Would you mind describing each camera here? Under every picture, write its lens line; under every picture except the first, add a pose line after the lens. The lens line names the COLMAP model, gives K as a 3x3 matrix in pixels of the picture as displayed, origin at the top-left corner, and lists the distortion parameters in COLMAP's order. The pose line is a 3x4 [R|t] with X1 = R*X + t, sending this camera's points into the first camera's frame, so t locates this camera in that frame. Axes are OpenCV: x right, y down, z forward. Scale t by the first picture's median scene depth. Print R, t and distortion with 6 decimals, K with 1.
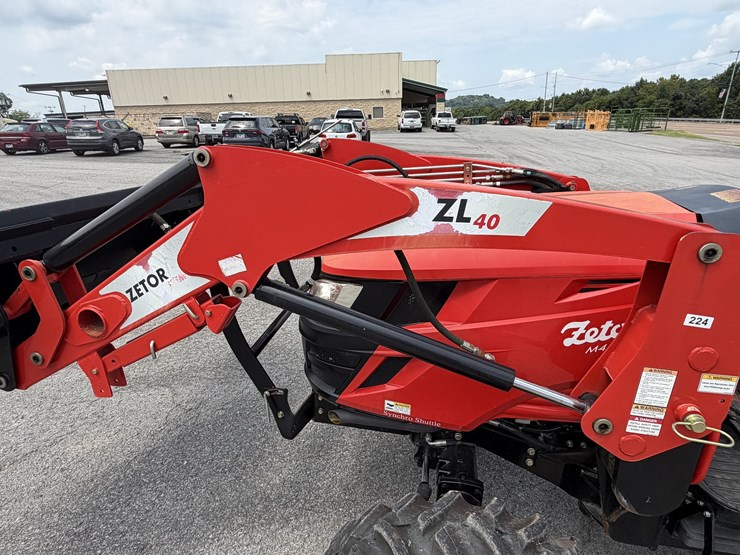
lens RADIAL K [[423.3, 0, 371.2], [0, 423.3, 279.9], [0, 0, 1]] dist [0.003081, -0.001510]
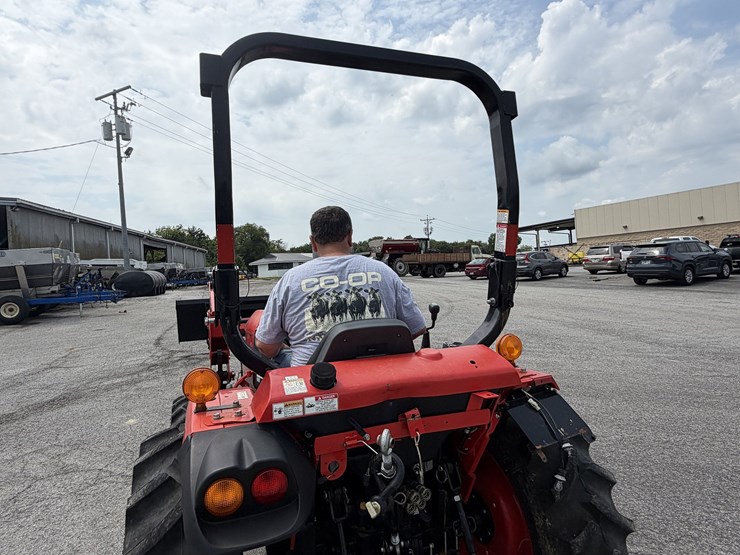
lens RADIAL K [[423.3, 0, 361.0], [0, 423.3, 285.0], [0, 0, 1]] dist [0.003081, -0.001510]
pose [[0.503545, 0.020451, -0.863727, 0.084613], [-0.253119, 0.959345, -0.124852, -0.003959], [0.826059, 0.281494, 0.488250, 0.007611]]
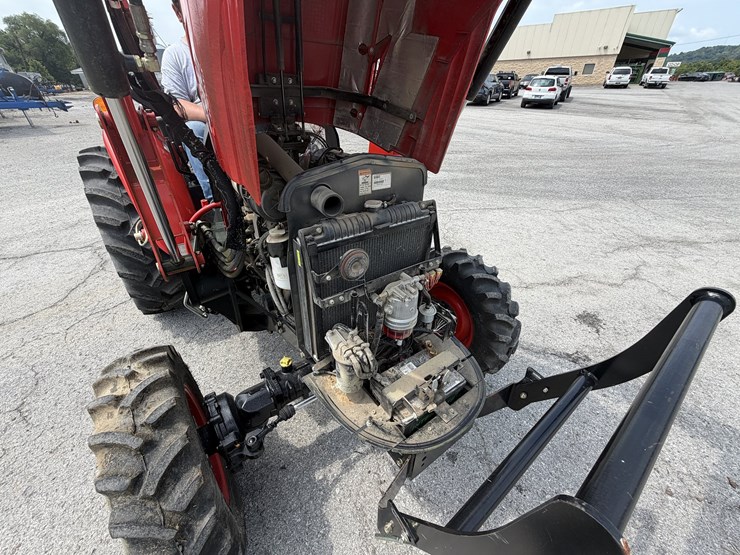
lens RADIAL K [[294.4, 0, 364.8], [0, 294.4, 280.9], [0, 0, 1]] dist [-0.007161, 0.000858]
pose [[0.851706, 0.293948, -0.433810, 0.012919], [-0.178958, 0.941240, 0.286428, 0.033956], [0.492514, -0.166318, 0.854264, -0.089100]]
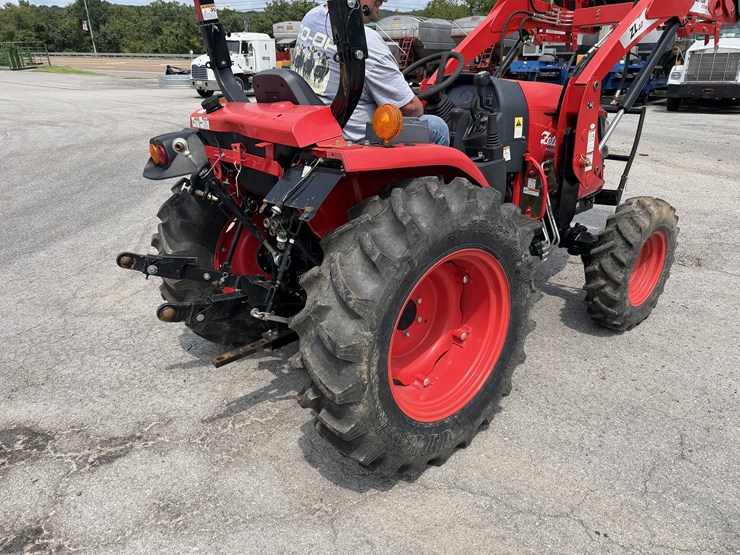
lens RADIAL K [[517.4, 0, 365.9], [0, 517.4, 282.0], [0, 0, 1]] dist [0.032594, -0.043617]
pose [[0.447411, -0.370017, 0.814194, -0.087347], [0.328114, 0.914826, 0.235447, 0.030730], [-0.831965, 0.161806, 0.530710, -0.083215]]
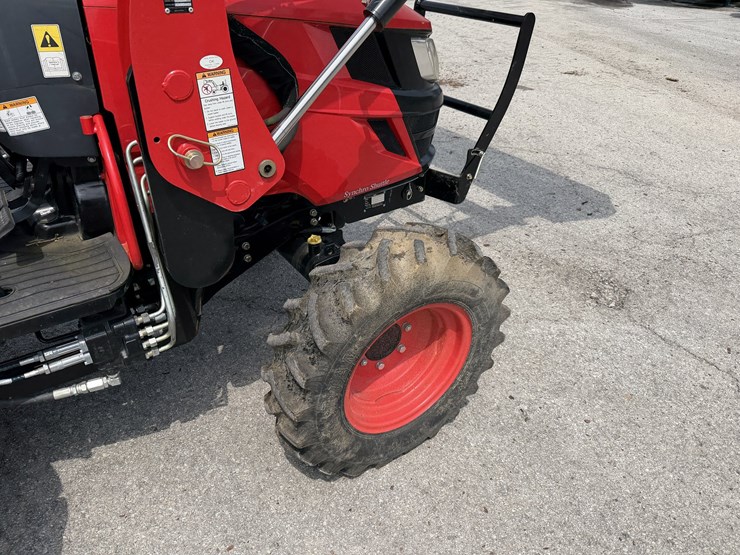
lens RADIAL K [[517.4, 0, 363.3], [0, 517.4, 282.2], [0, 0, 1]] dist [0.032594, -0.043617]
pose [[0.553259, -0.466971, 0.689813, -0.032999], [0.267852, 0.883848, 0.383494, 0.039249], [-0.788771, -0.027404, 0.614076, -0.096945]]
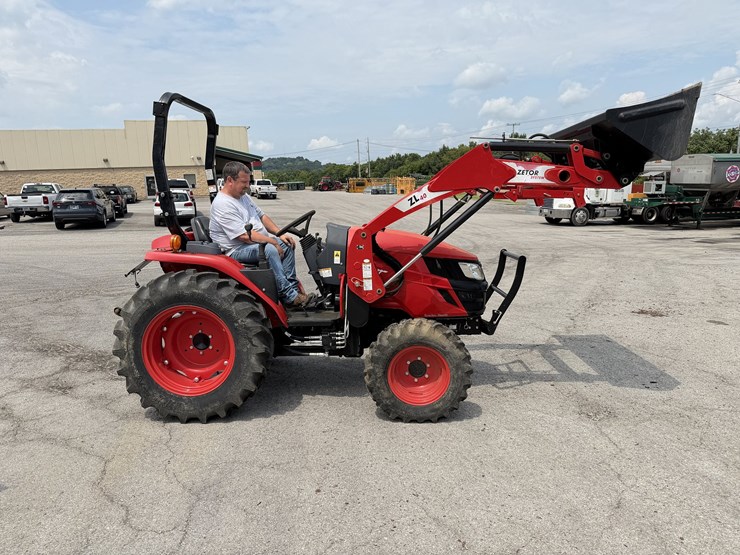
lens RADIAL K [[517.4, 0, 375.1], [0, 517.4, 299.3], [0, 0, 1]] dist [0.032594, -0.043617]
pose [[0.927242, -0.092588, 0.362836, -0.048680], [0.143623, 0.982781, -0.116248, 0.055718], [-0.345825, 0.159902, 0.924574, -0.162821]]
